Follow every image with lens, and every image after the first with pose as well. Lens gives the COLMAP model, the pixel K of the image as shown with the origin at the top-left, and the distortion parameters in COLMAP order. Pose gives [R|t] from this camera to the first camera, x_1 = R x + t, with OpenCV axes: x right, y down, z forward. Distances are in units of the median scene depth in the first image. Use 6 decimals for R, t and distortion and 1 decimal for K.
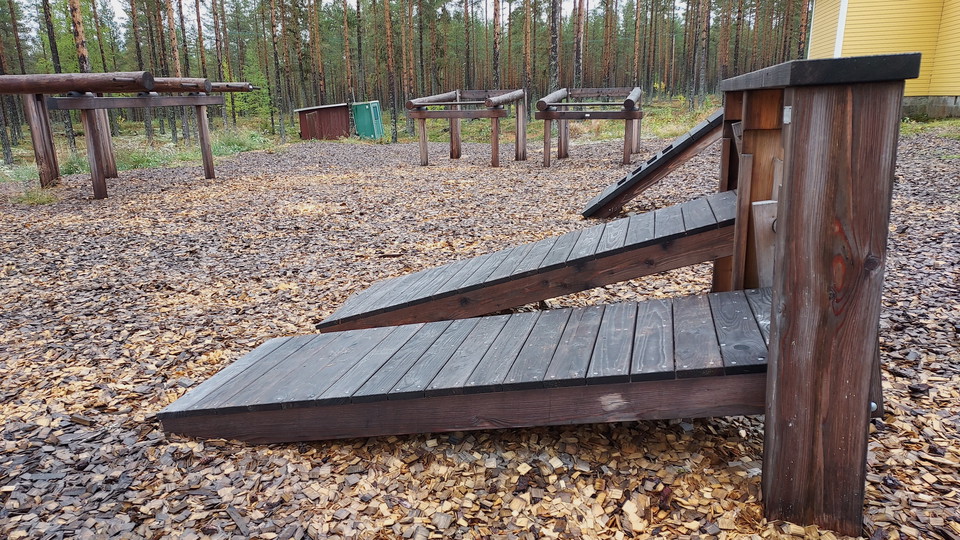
lens RADIAL K [[674.2, 0, 481.3], [0, 674.2, 281.5], [0, 0, 1]] dist [0.080988, -0.080339]
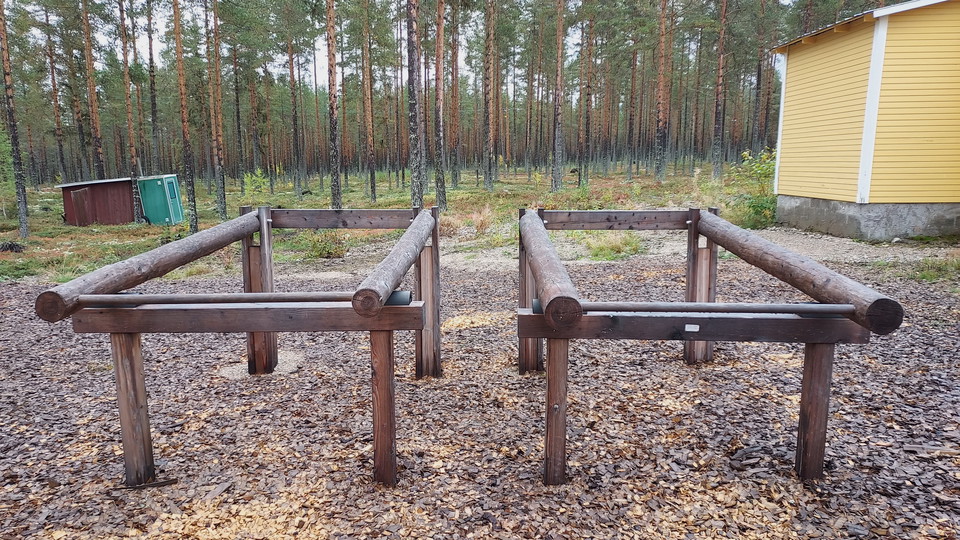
lens RADIAL K [[674.2, 0, 481.3], [0, 674.2, 281.5], [0, 0, 1]] dist [0.080988, -0.080339]
pose [[0.970971, -0.028201, 0.237528, -0.008190], [0.050275, 0.994904, -0.087394, -0.248426], [-0.233853, 0.096799, 0.967441, 0.733115]]
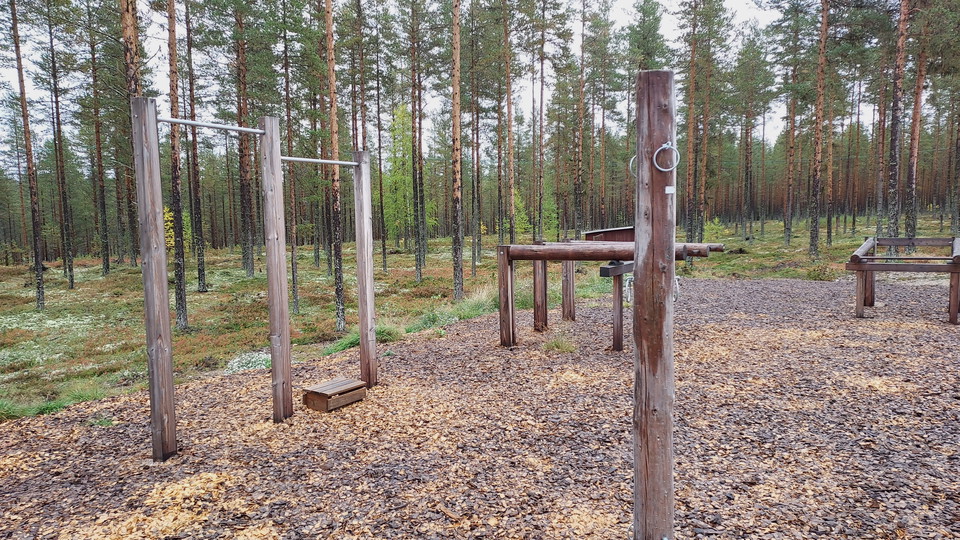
lens RADIAL K [[674.2, 0, 481.3], [0, 674.2, 281.5], [0, 0, 1]] dist [0.080988, -0.080339]
pose [[0.942928, 0.032154, -0.331442, -0.294211], [-0.084855, 0.985671, -0.145783, -0.036394], [0.322005, 0.165587, 0.932145, -0.107832]]
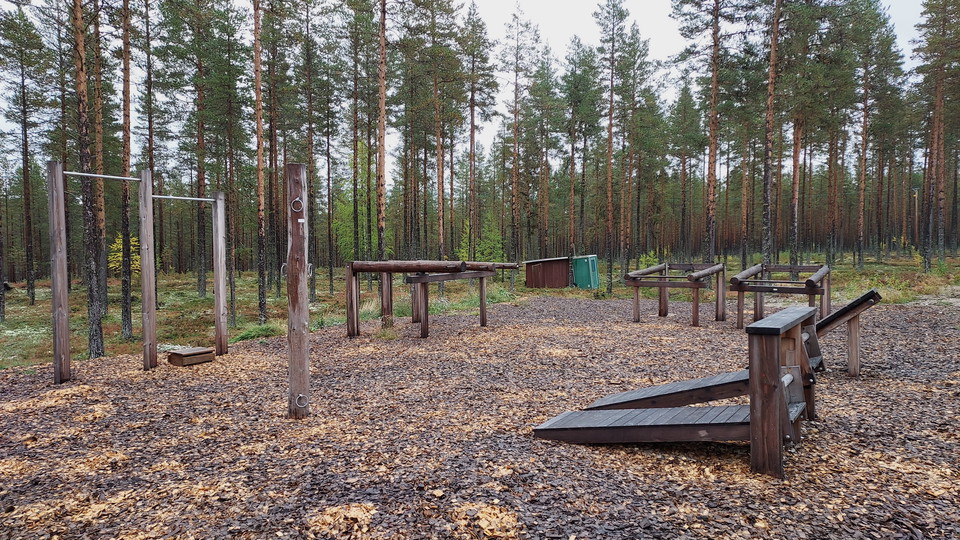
lens RADIAL K [[674.2, 0, 481.3], [0, 674.2, 281.5], [0, 0, 1]] dist [0.080988, -0.080339]
pose [[0.952402, 0.029453, -0.303419, 0.024246], [-0.091886, 0.976767, -0.193606, 0.030323], [0.290667, 0.212271, 0.932981, -0.320269]]
